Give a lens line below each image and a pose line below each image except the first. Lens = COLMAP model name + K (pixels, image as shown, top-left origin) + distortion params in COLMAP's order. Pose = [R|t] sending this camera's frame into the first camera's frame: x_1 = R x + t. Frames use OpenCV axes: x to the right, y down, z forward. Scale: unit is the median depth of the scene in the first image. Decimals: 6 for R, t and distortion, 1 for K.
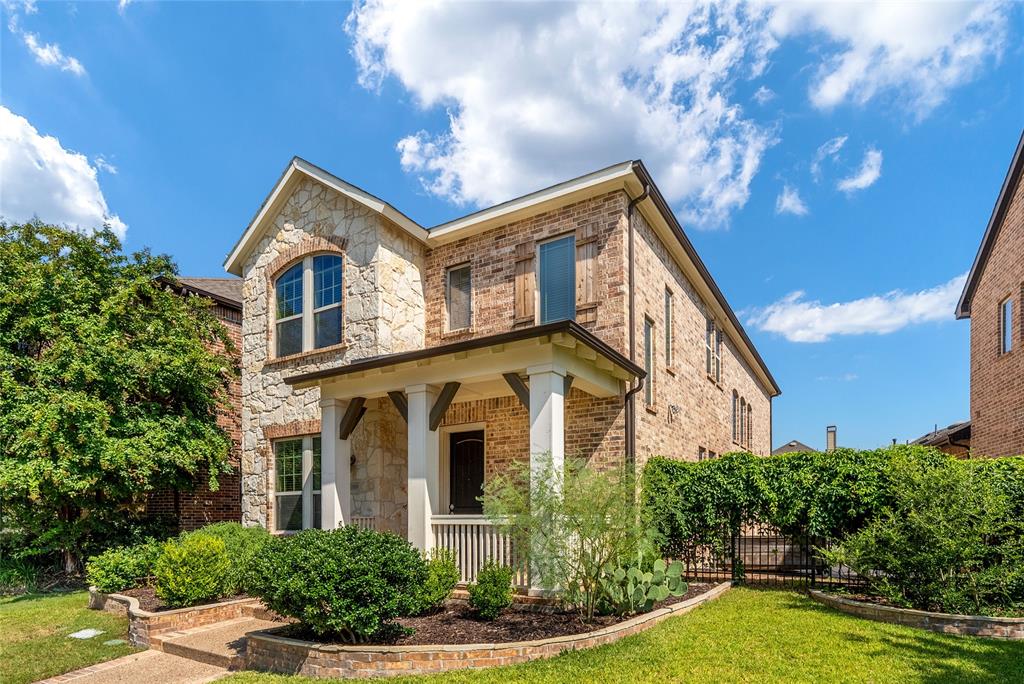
lens RADIAL K [[555.7, 0, 512.3], [0, 555.7, 415.3], [0, 0, 1]] dist [-0.001431, -0.000926]
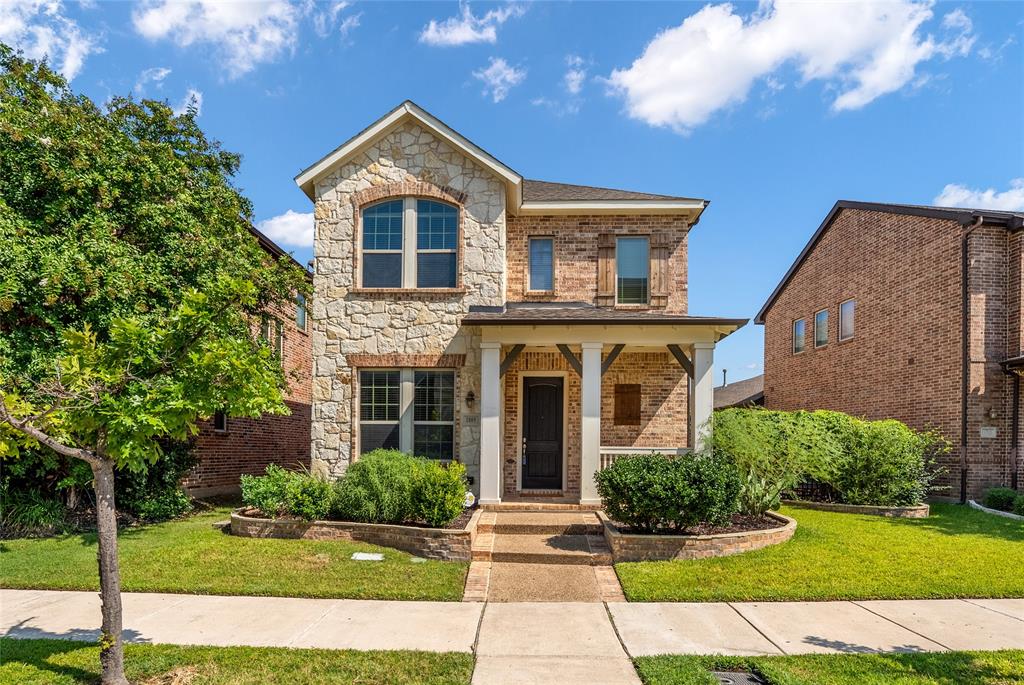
lens RADIAL K [[547.9, 0, 511.5], [0, 547.9, 341.1], [0, 0, 1]] dist [0.000033, 0.000583]
pose [[0.875010, 0.112361, 0.470885, -0.686585], [-0.101605, 0.993652, -0.048298, 0.015791], [-0.473323, -0.005583, 0.880871, -0.004077]]
